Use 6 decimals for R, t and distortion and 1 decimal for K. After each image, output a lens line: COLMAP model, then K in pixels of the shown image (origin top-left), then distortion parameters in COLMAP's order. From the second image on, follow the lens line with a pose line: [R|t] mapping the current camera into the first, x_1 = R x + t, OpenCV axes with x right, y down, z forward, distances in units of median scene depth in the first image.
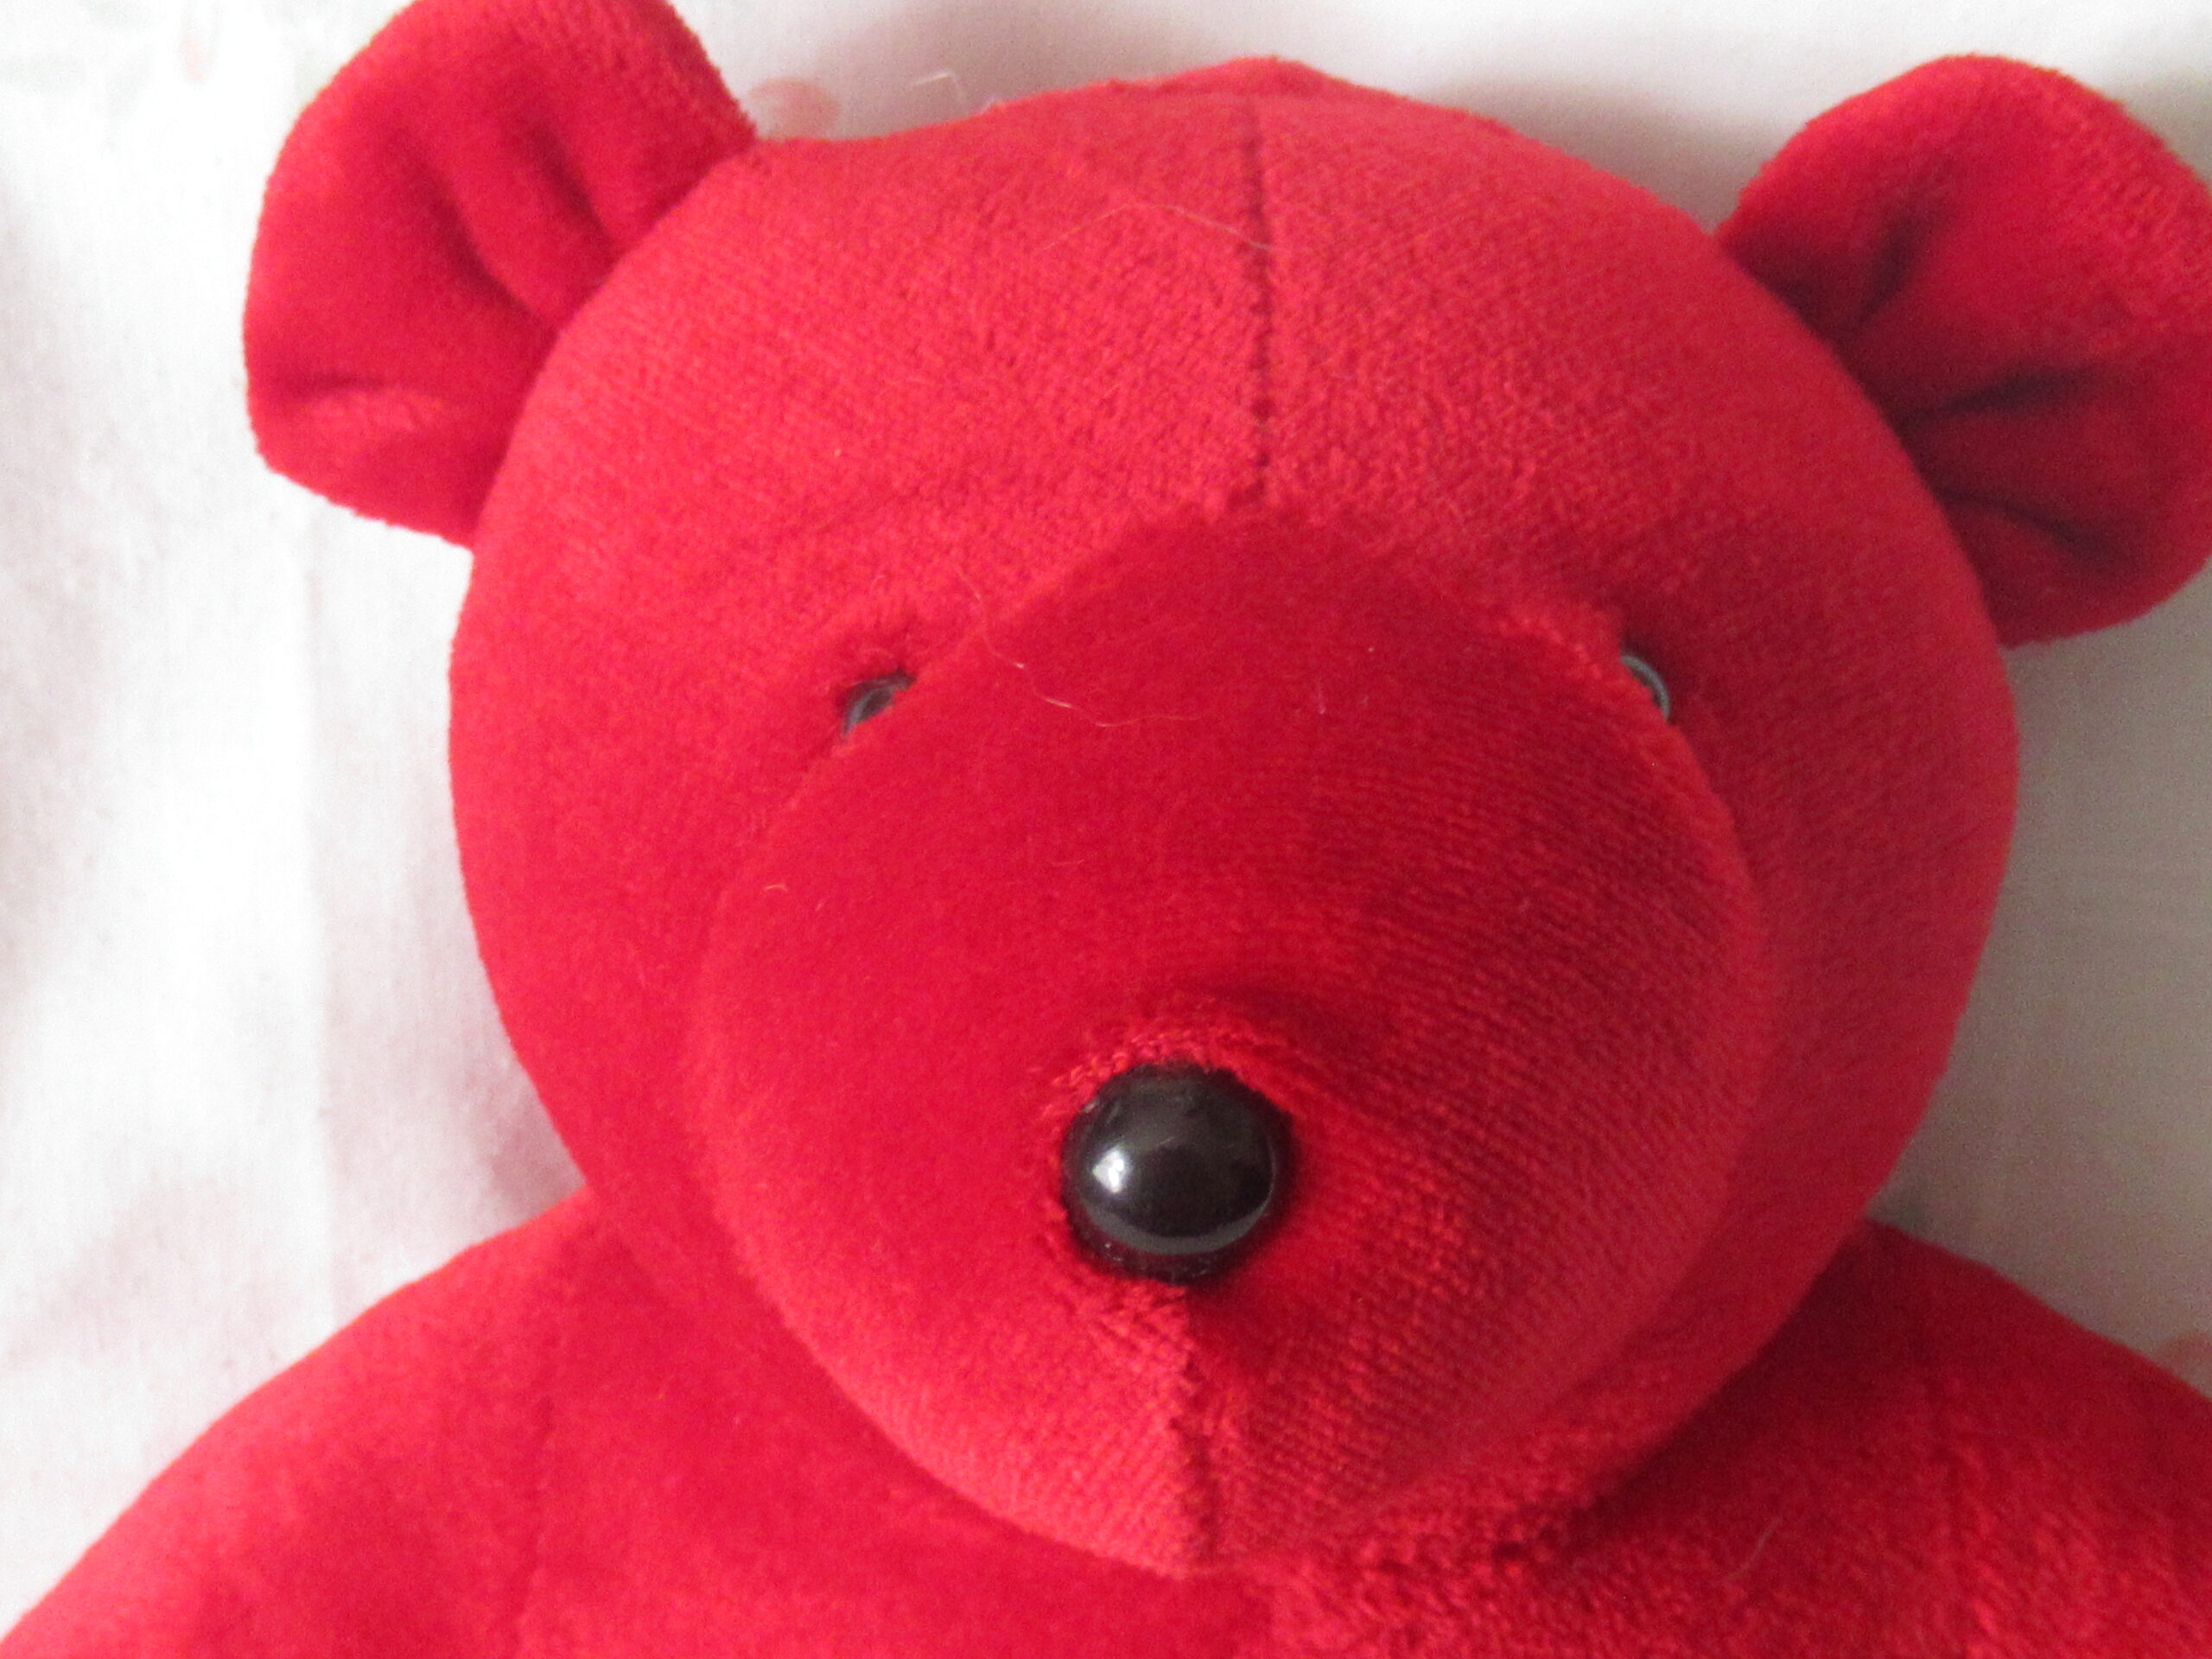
lens RADIAL K [[3113.0, 0, 1106.0], [0, 3113.0, 829.5], [0, 0, 1]] dist [0.002007, -0.037531]
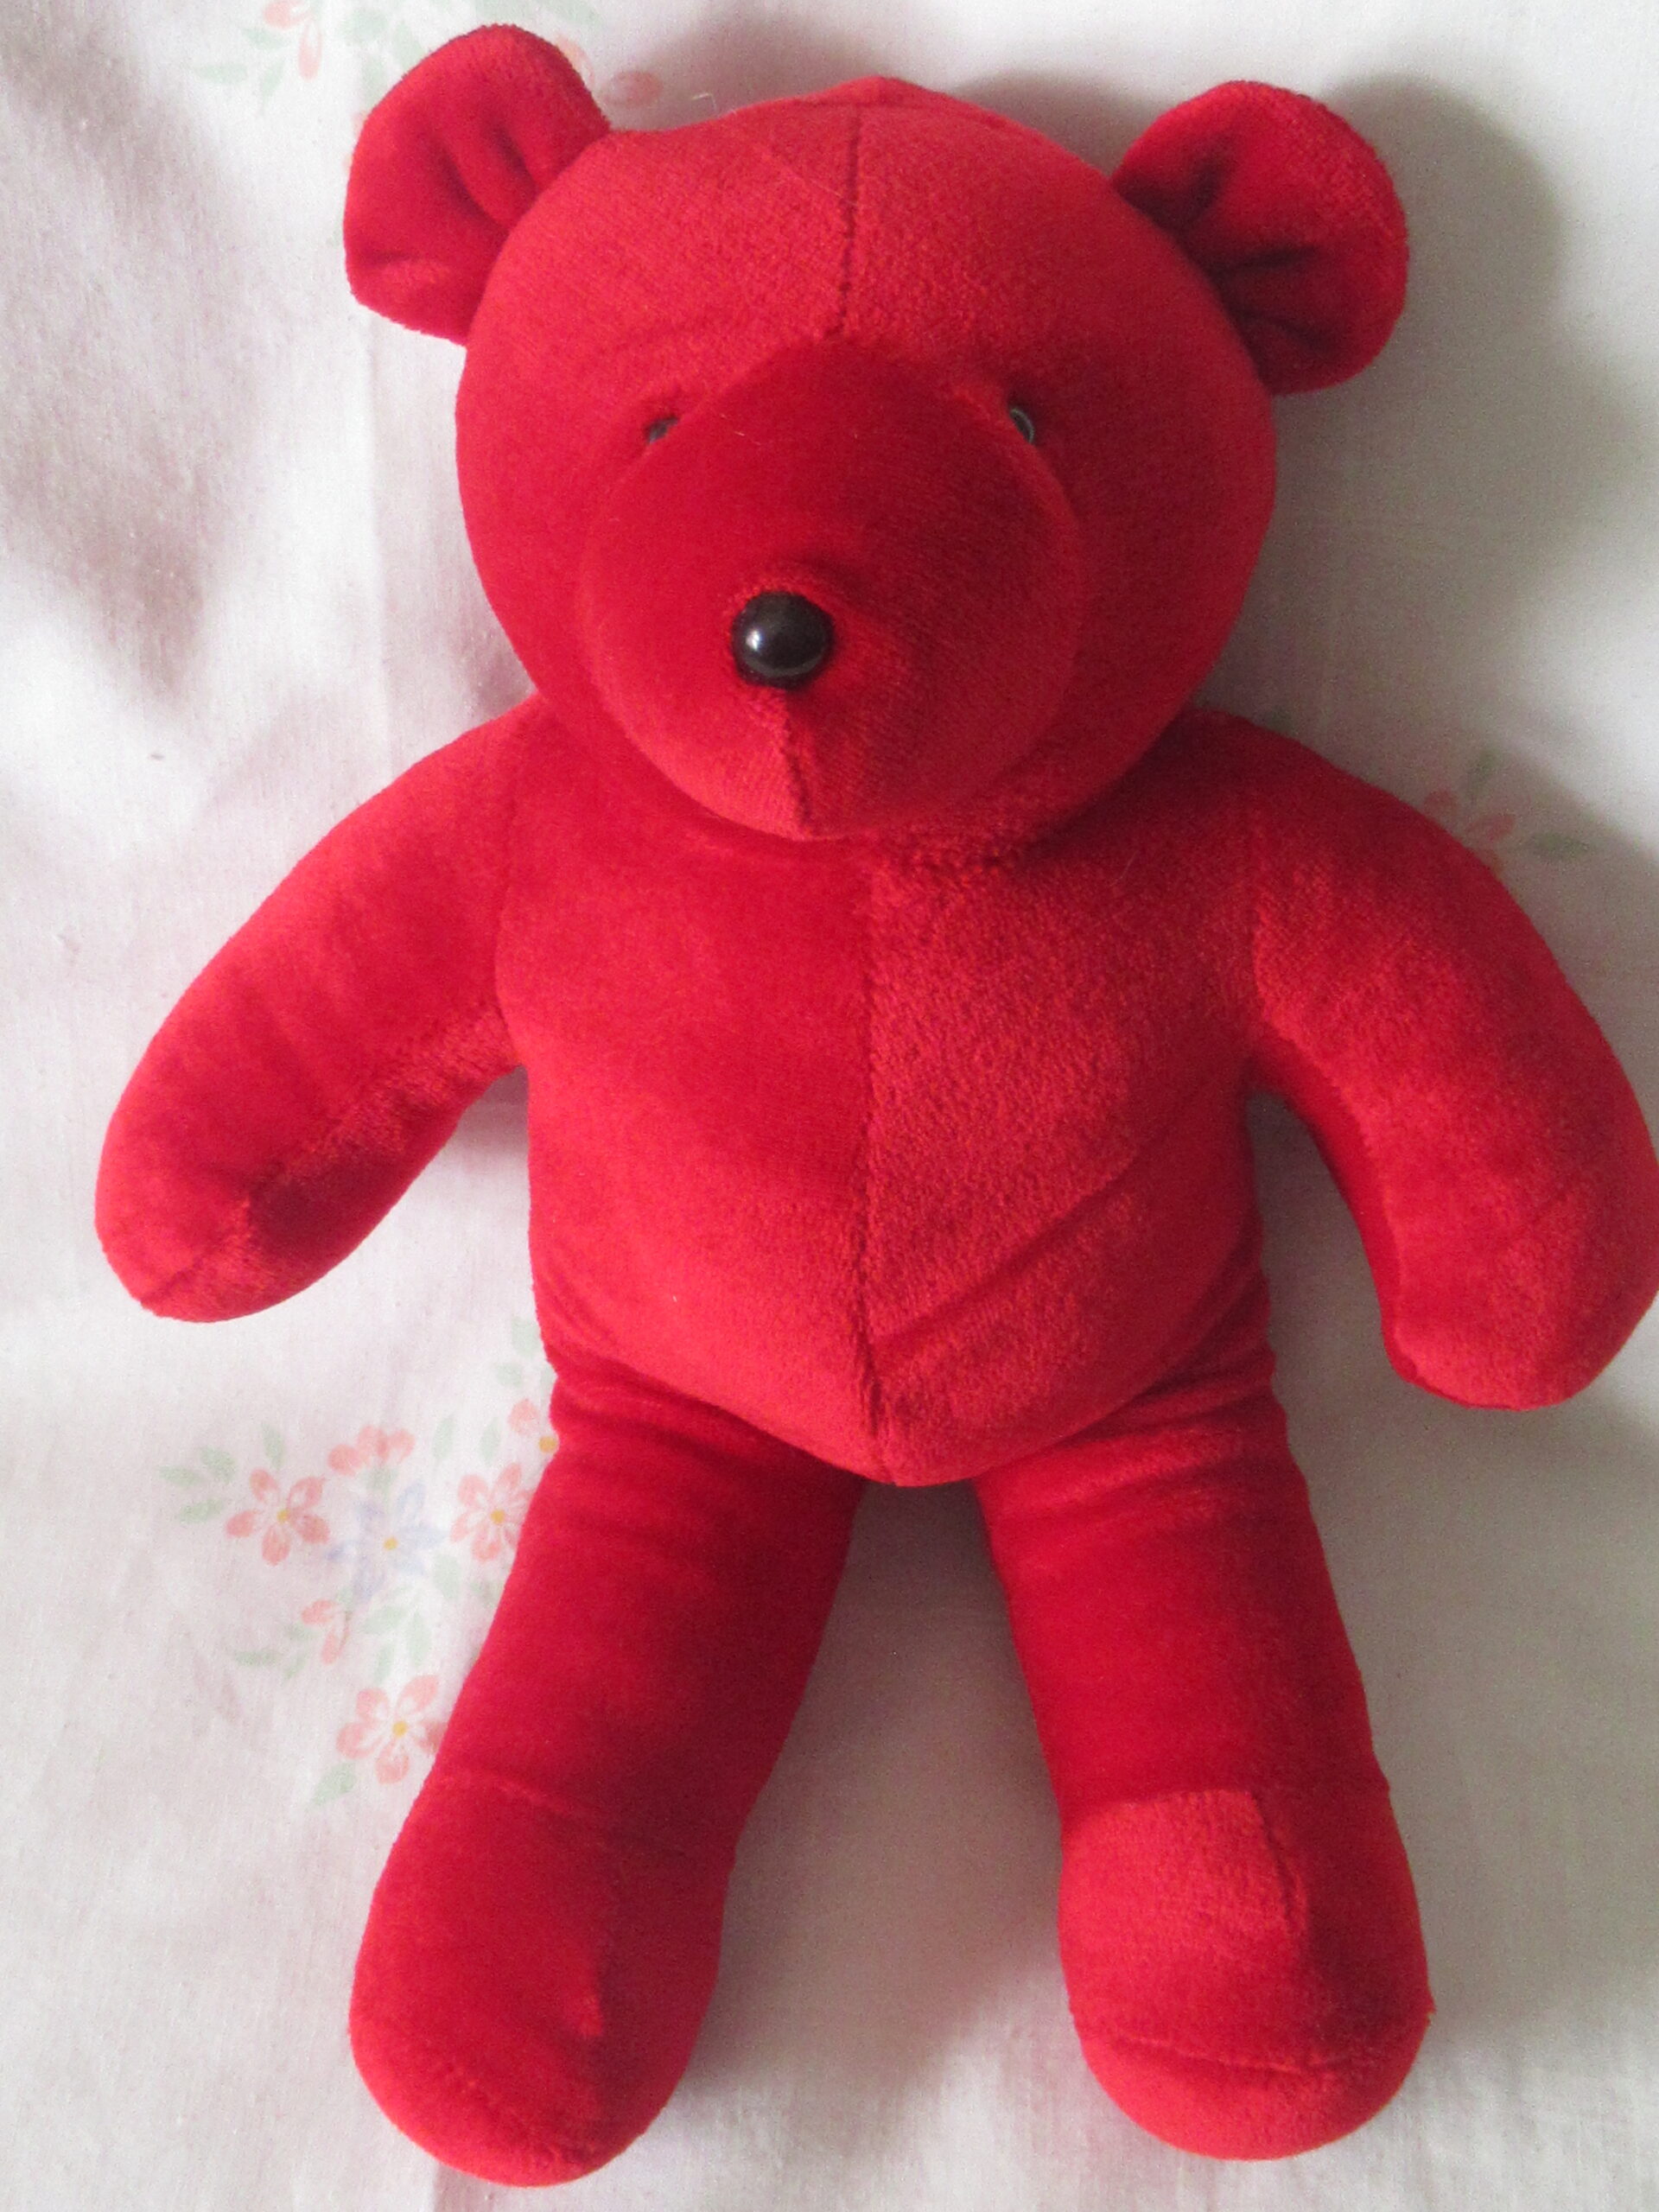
lens RADIAL K [[3113.0, 0, 831.4], [0, 3113.0, 1035.9], [0, 0, 1]] dist [0.002007, -0.037531]
pose [[0.997334, 0.011284, -0.072096, 0.183068], [0.000489, 0.986916, 0.161232, 0.021998], [0.072972, -0.160837, 0.984280, -1.052068]]
